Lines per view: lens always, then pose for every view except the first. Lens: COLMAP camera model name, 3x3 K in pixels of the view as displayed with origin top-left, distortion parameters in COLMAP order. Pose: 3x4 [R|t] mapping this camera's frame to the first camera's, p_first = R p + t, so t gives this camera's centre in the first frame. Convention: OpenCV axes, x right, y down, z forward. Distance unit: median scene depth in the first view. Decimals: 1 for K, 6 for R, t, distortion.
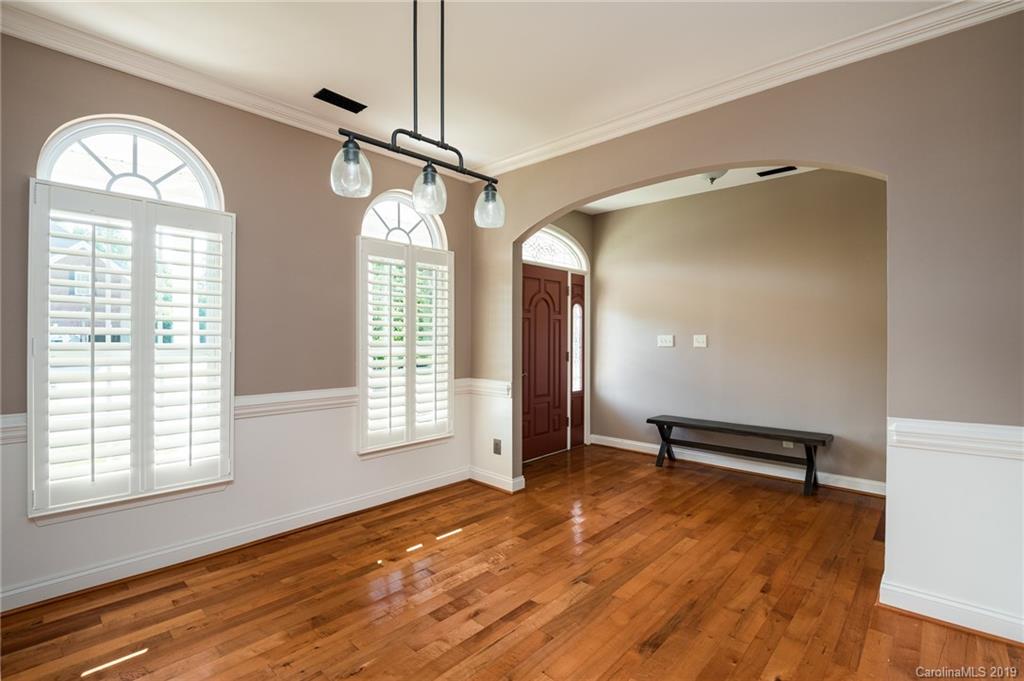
lens RADIAL K [[479.2, 0, 512.0], [0, 479.2, 340.5], [0, 0, 1]] dist [-0.002354, -0.010867]
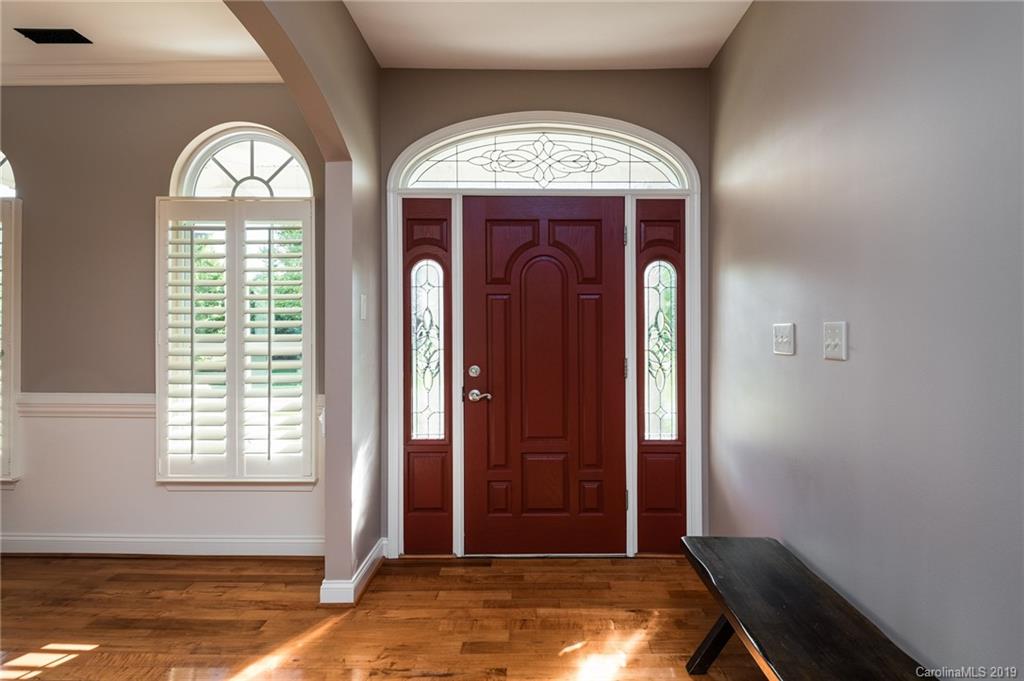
lens RADIAL K [[561.4, 0, 517.2], [0, 561.4, 325.9], [0, 0, 1]] dist [-0.033984, -0.001347]
pose [[0.688479, -0.006739, -0.725225, 0.579780], [-0.004094, 0.999905, -0.013177, -0.002250], [0.725244, 0.012041, 0.688386, 0.650773]]
